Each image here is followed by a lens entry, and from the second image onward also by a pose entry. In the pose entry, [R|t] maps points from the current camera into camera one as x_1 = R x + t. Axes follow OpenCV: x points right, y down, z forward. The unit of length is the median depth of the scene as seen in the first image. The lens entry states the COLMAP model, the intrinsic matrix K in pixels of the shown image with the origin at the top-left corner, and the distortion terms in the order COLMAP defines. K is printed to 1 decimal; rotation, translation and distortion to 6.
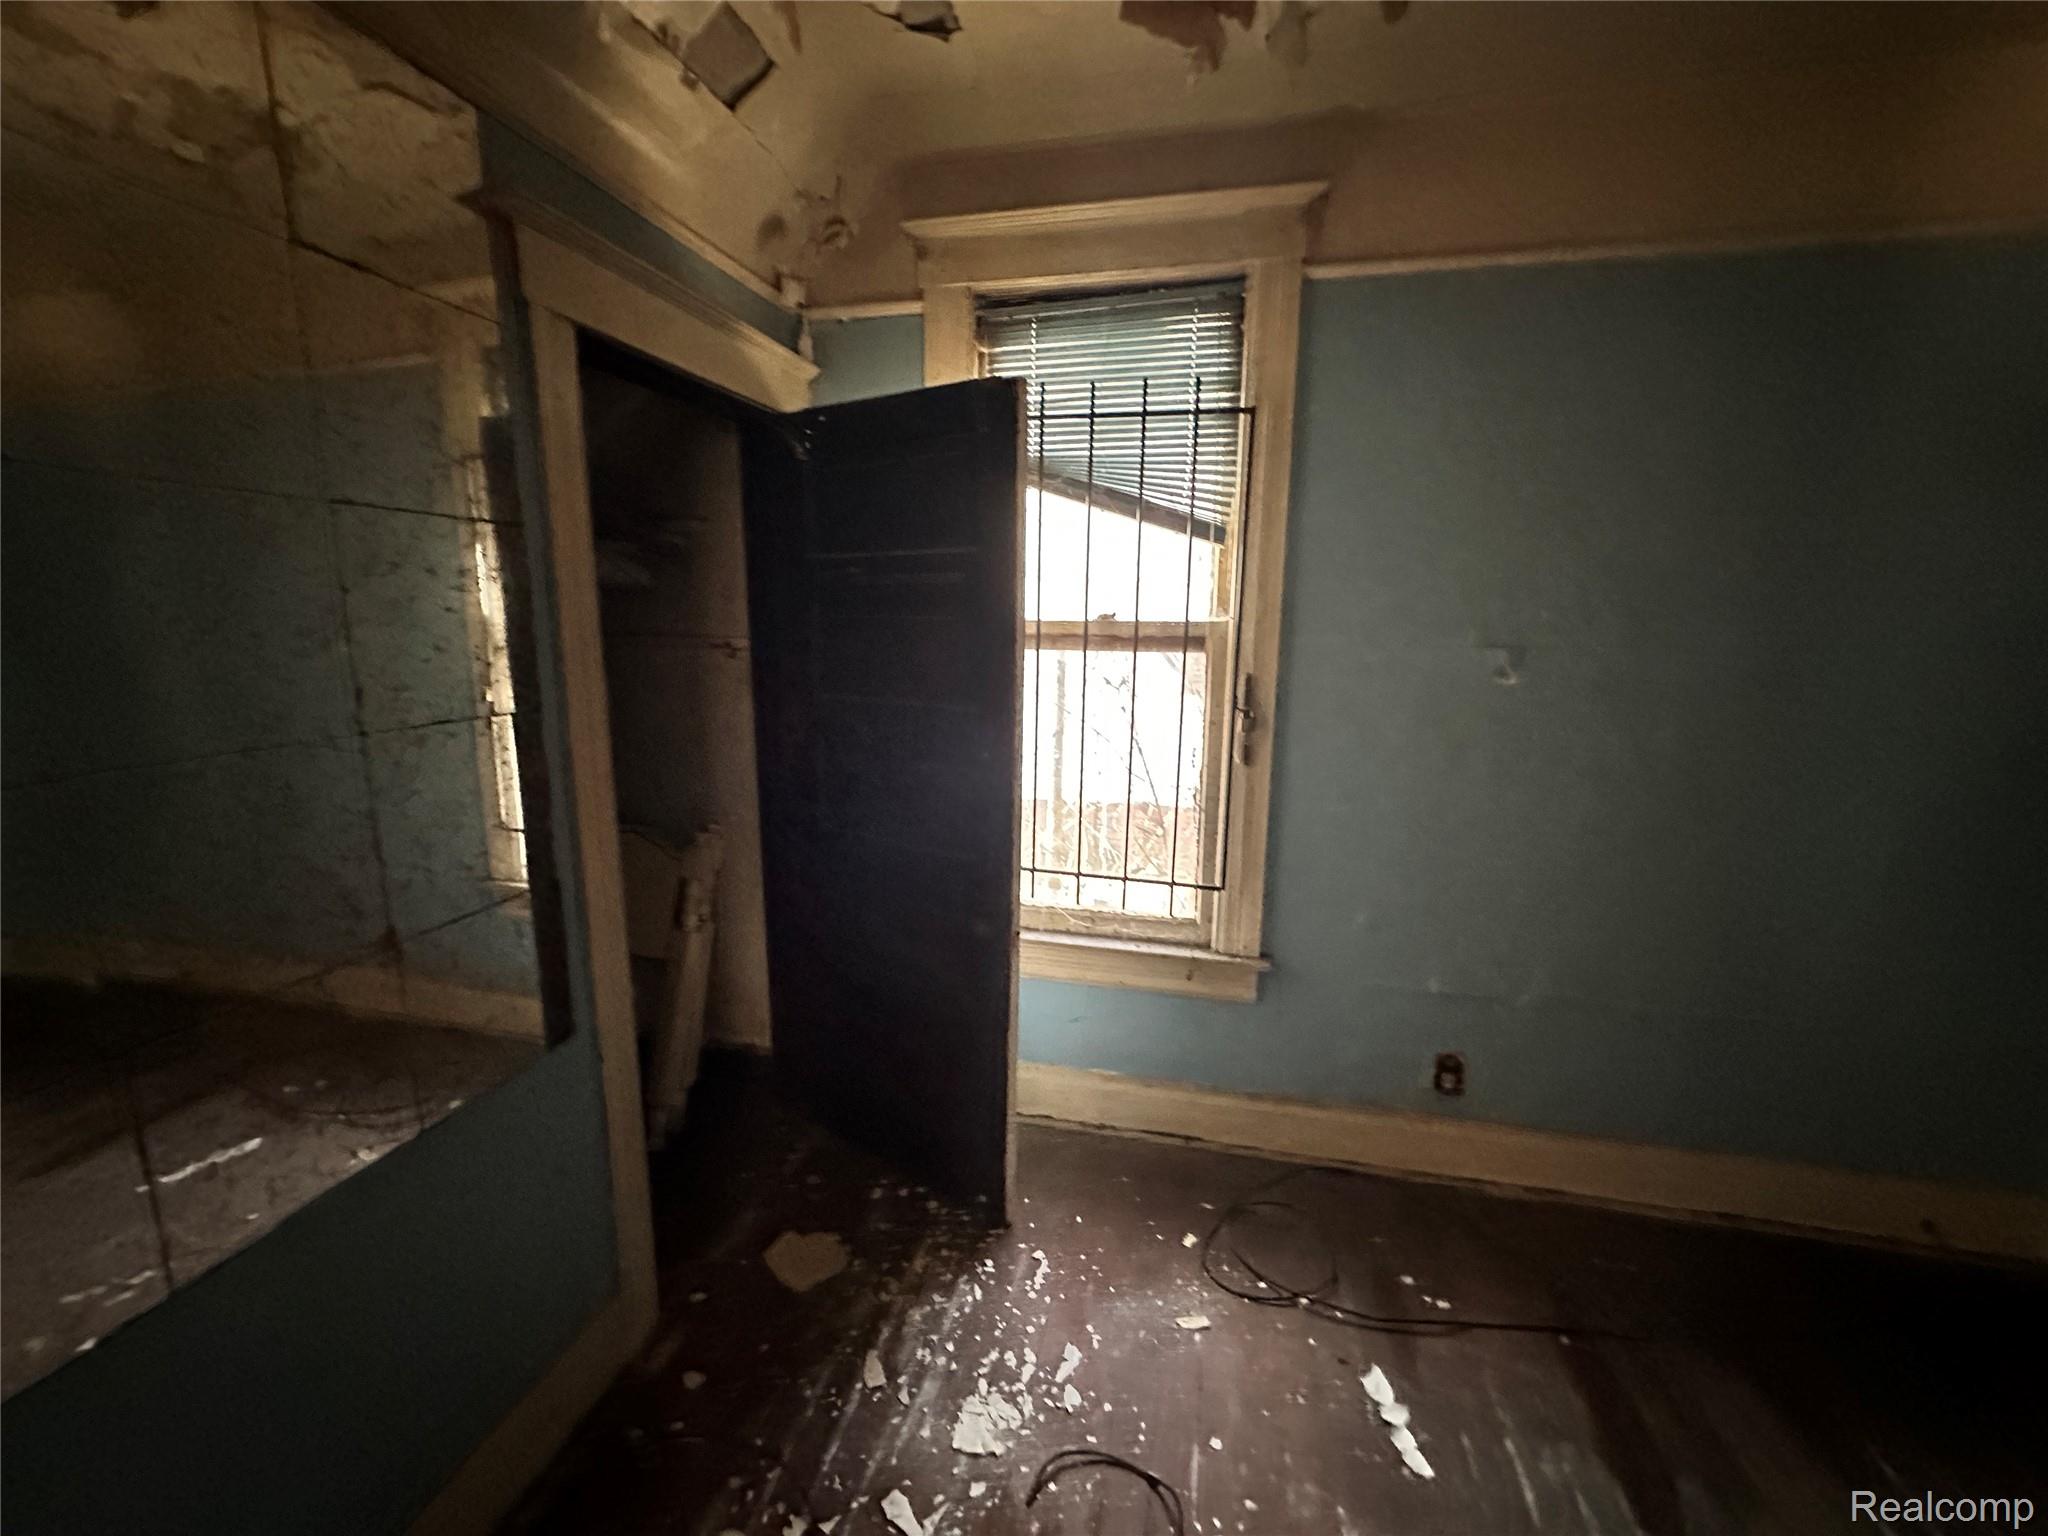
lens RADIAL K [[816.3, 0, 1018.0], [0, 816.3, 767.0], [0, 0, 1]] dist [-0.005159, 0.000989]
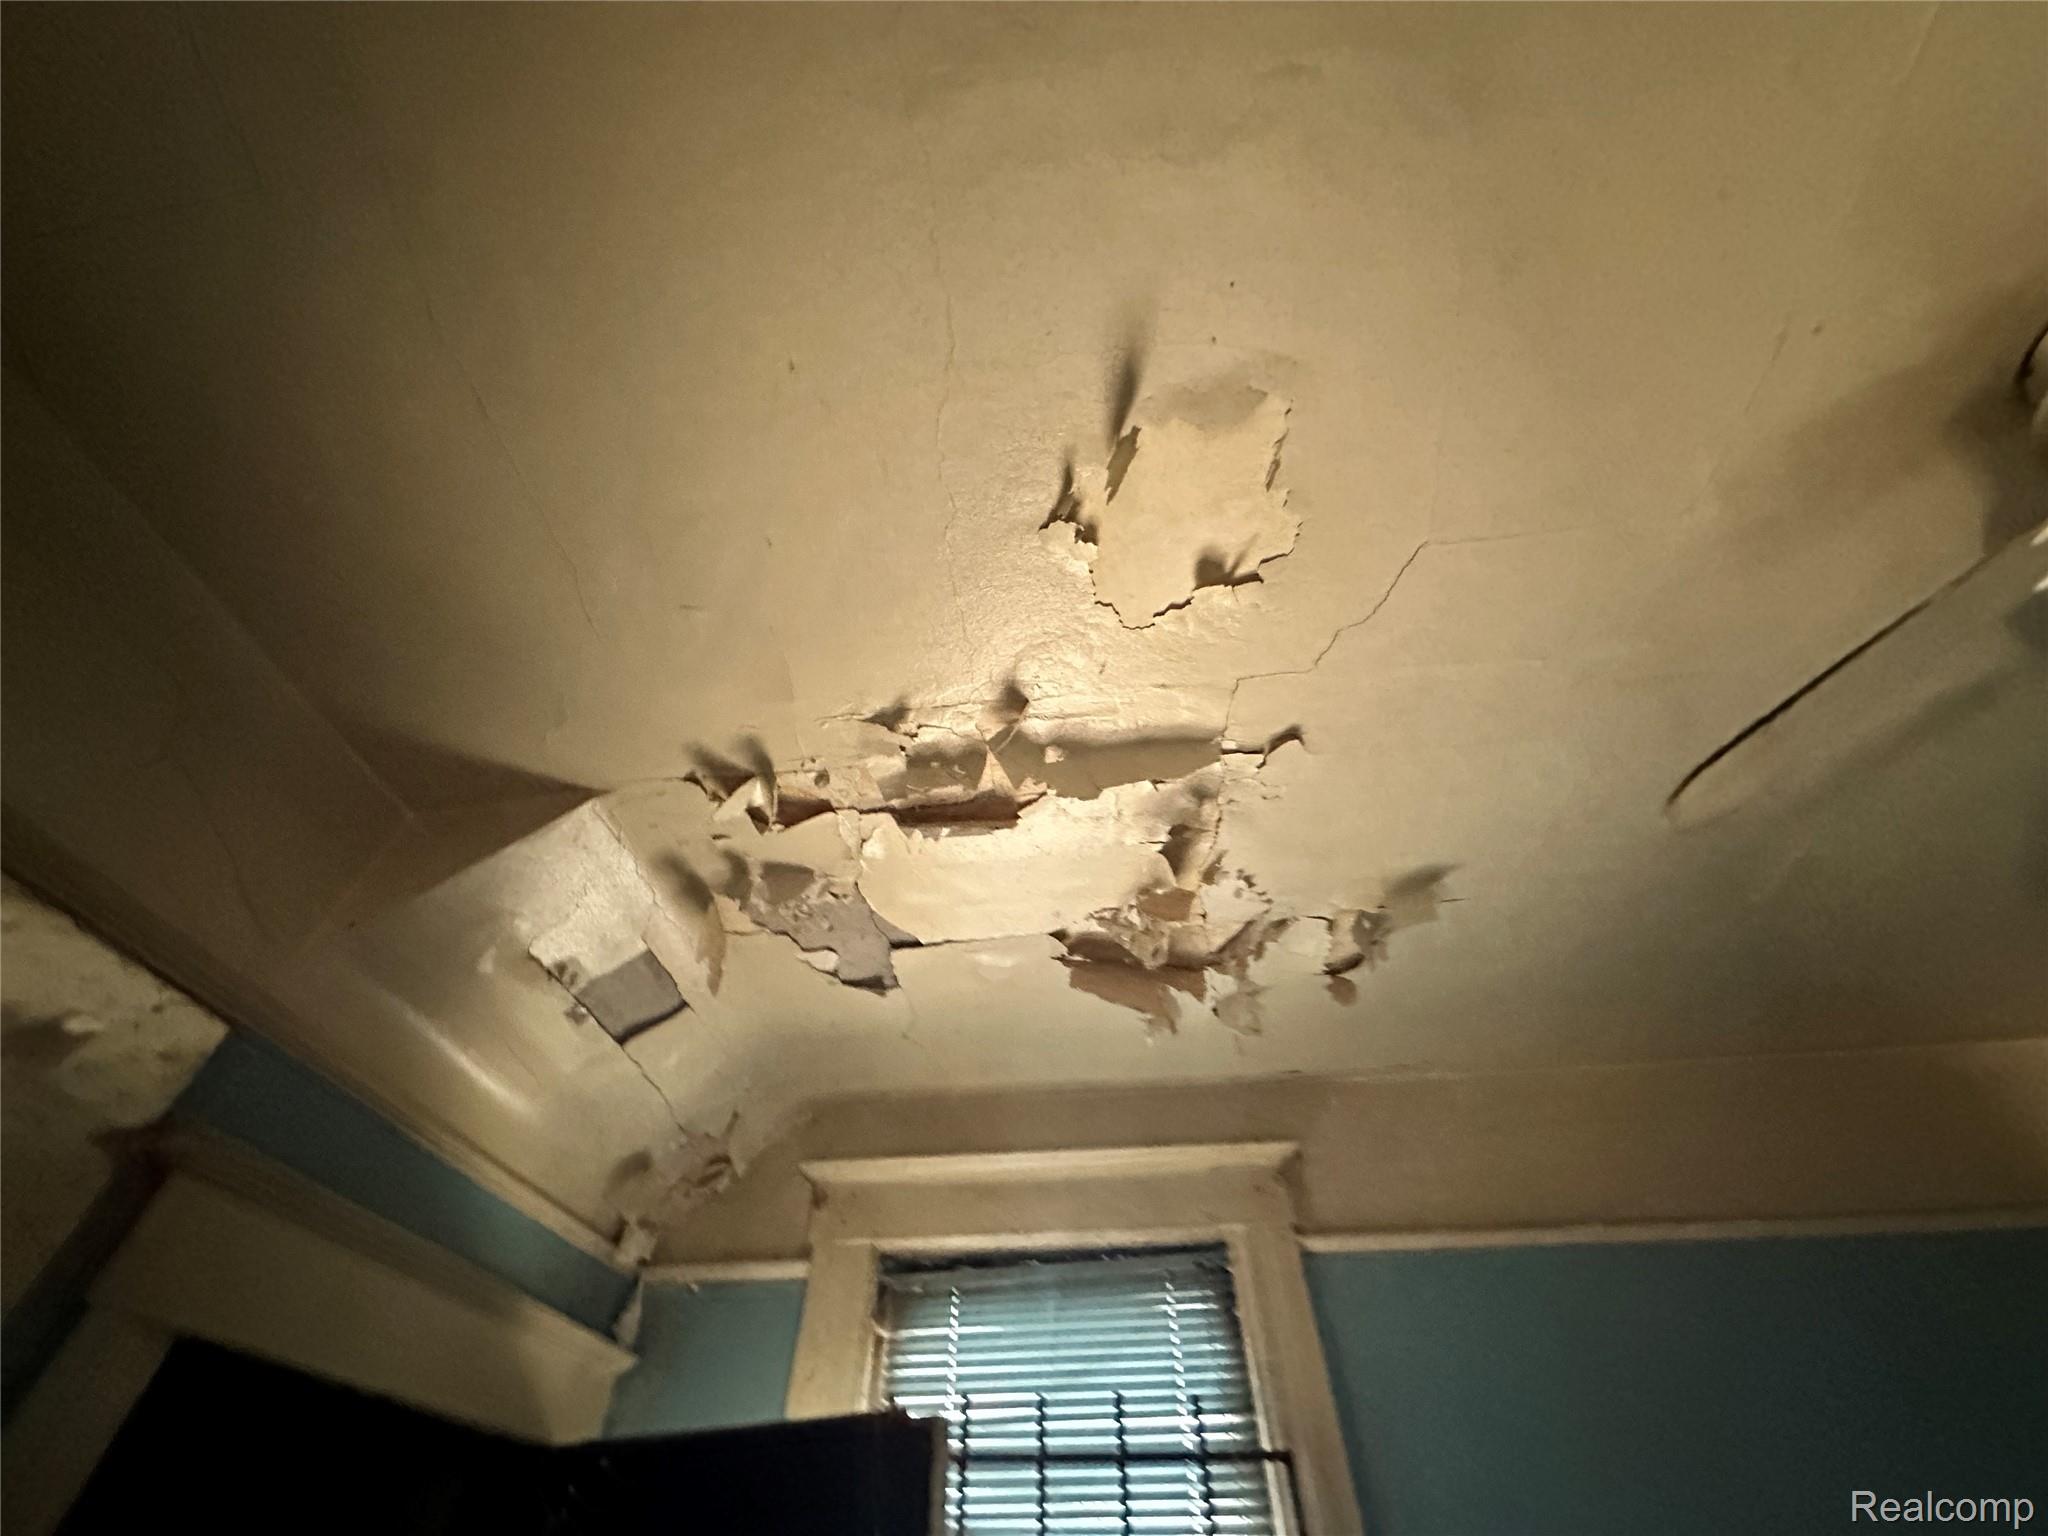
lens RADIAL K [[816.3, 0, 1021.7], [0, 816.3, 765.5], [0, 0, 1]] dist [-0.005159, 0.000989]
pose [[0.993738, 0.075155, 0.082686, -0.020176], [0.030954, 0.525879, -0.849996, -0.180538], [-0.107364, 0.847233, 0.520259, 0.213251]]
